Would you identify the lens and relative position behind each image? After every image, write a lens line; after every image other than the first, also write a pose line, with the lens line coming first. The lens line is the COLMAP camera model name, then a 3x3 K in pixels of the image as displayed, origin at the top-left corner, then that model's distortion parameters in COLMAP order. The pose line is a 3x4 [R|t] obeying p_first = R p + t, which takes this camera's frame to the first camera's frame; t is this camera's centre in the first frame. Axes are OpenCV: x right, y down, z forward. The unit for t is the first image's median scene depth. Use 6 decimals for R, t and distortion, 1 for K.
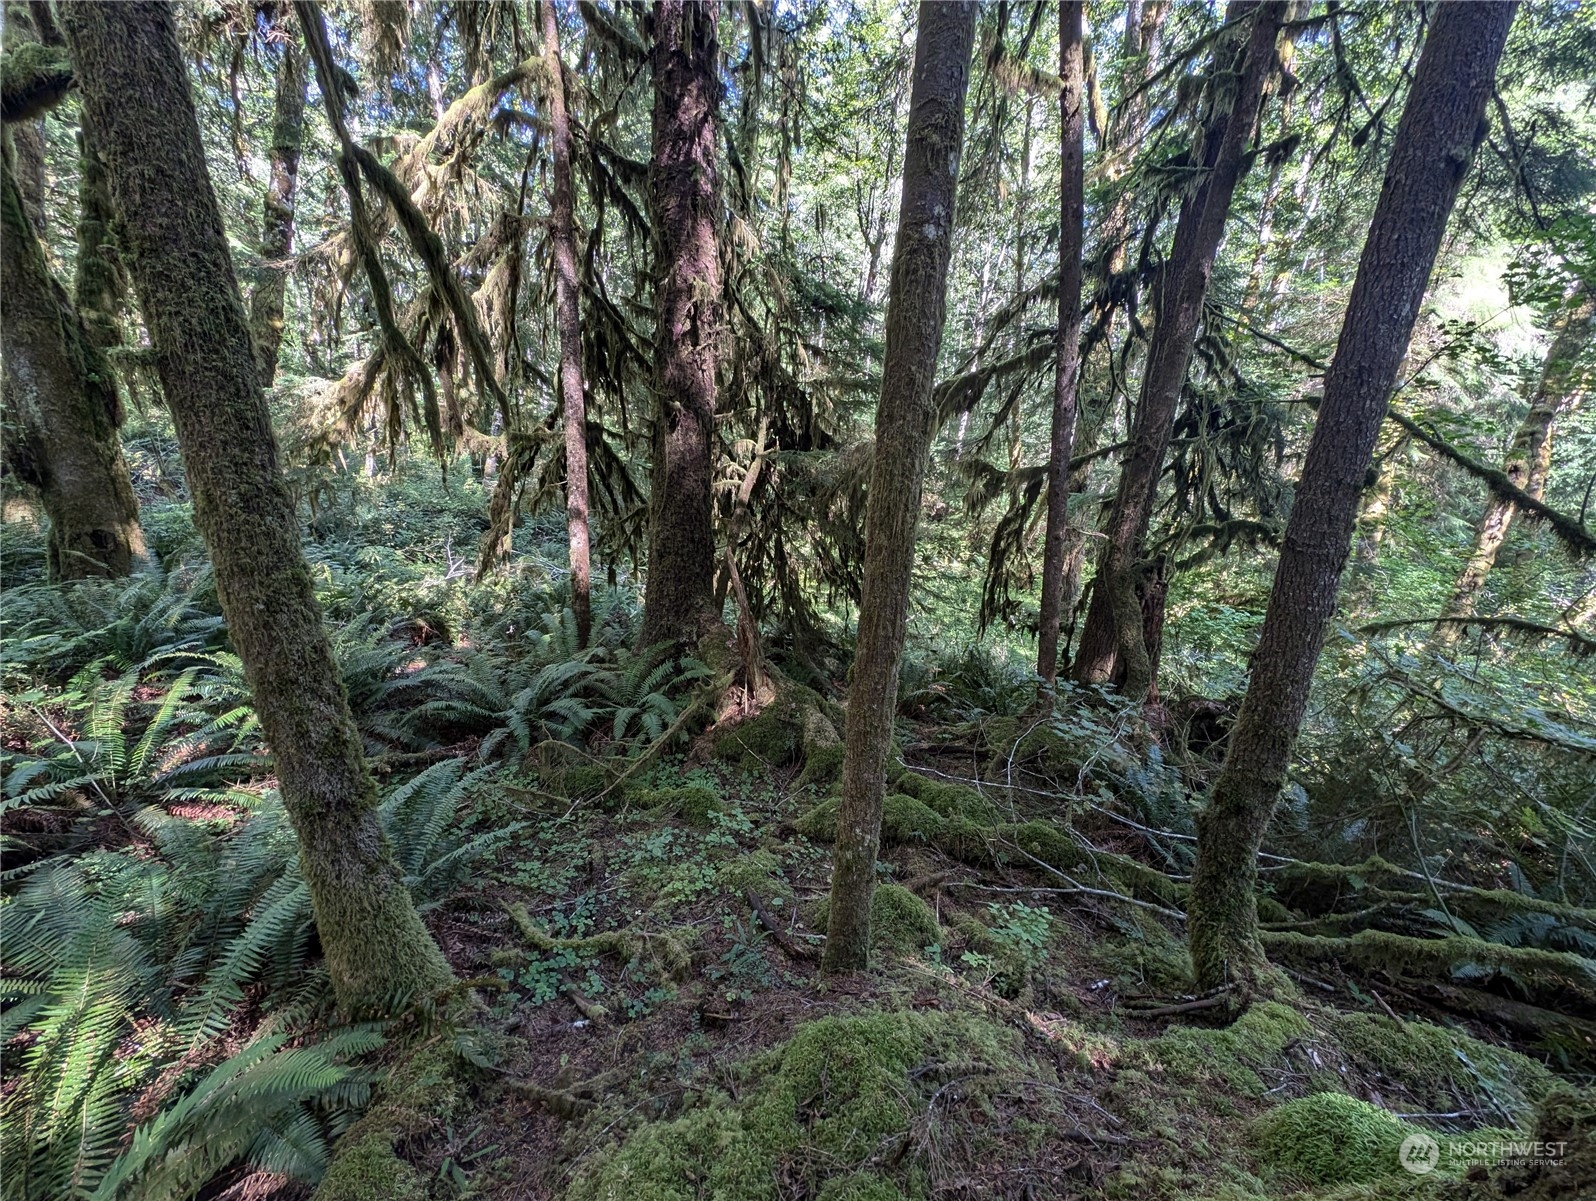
lens RADIAL K [[589.9, 0, 799.5], [0, 589.9, 597.0], [0, 0, 1]] dist [0.016706, -0.007363]
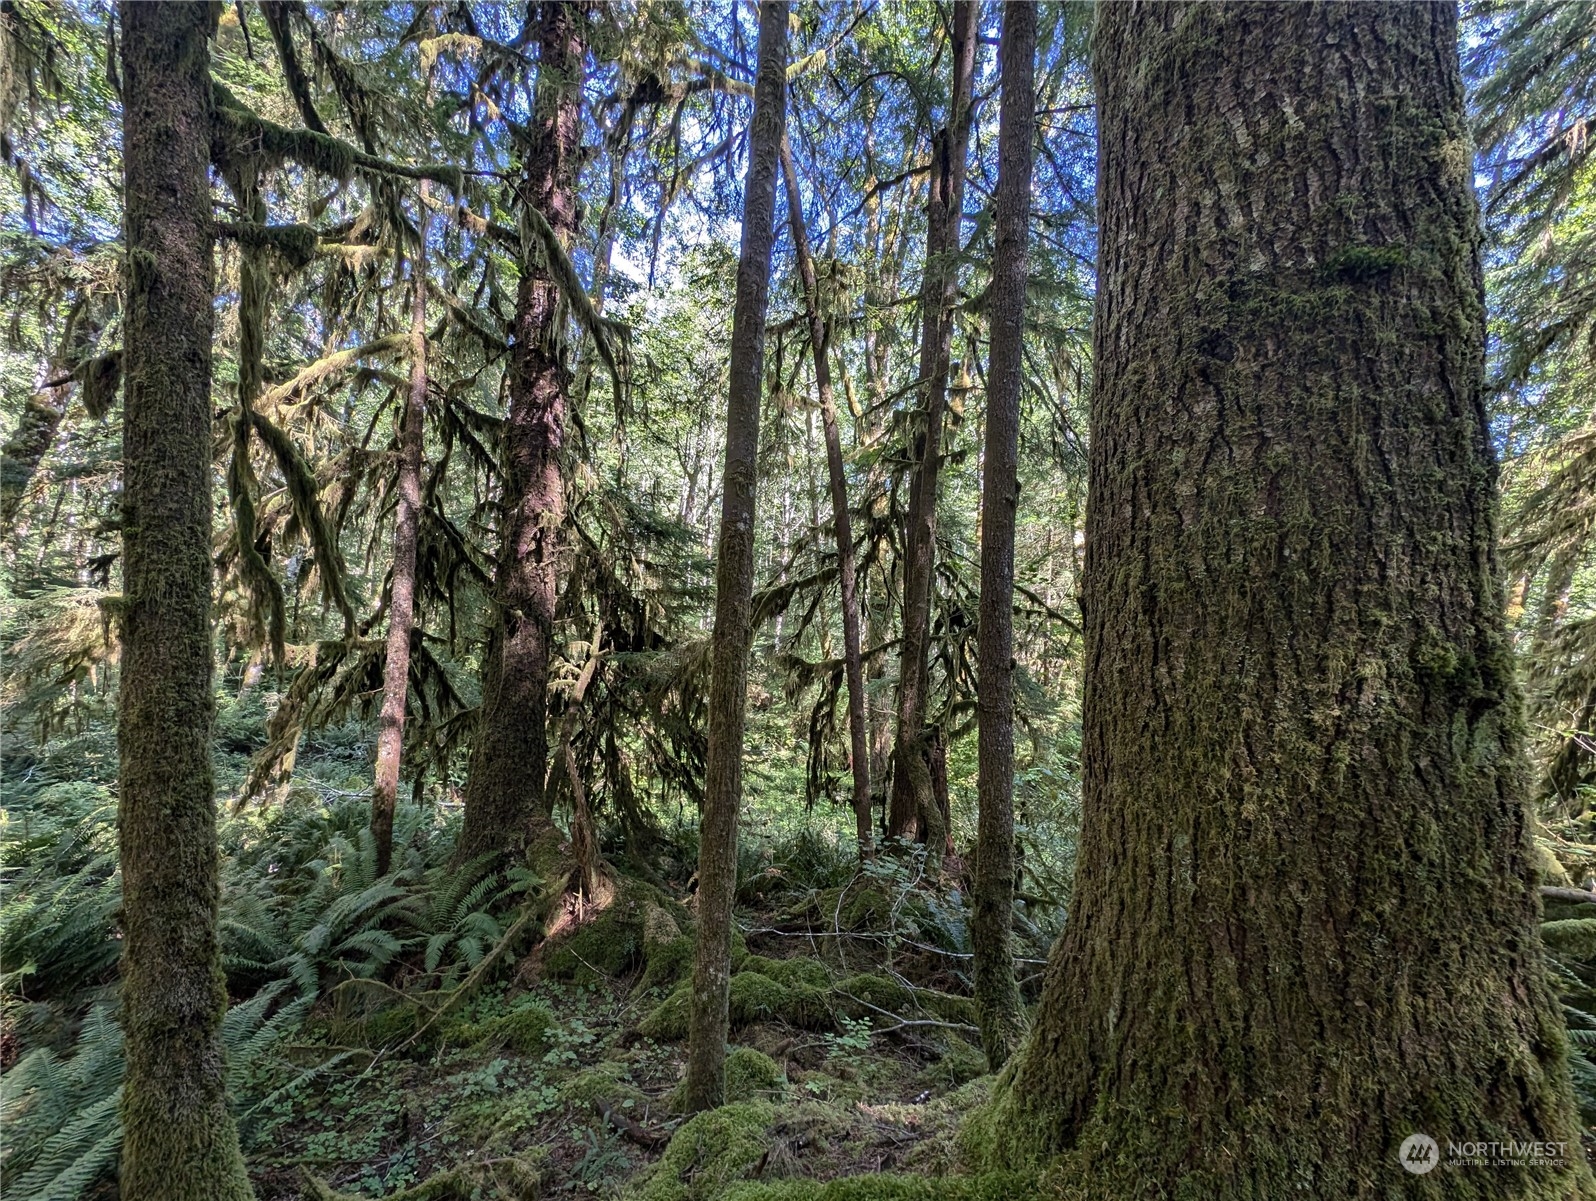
lens RADIAL K [[589.9, 0, 799.5], [0, 589.9, 597.0], [0, 0, 1]] dist [0.016706, -0.007363]
pose [[0.957374, 0.000847, 0.288852, -0.023444], [0.091232, 0.947921, -0.305160, 0.020326], [-0.274067, 0.318504, 0.907437, -0.111743]]
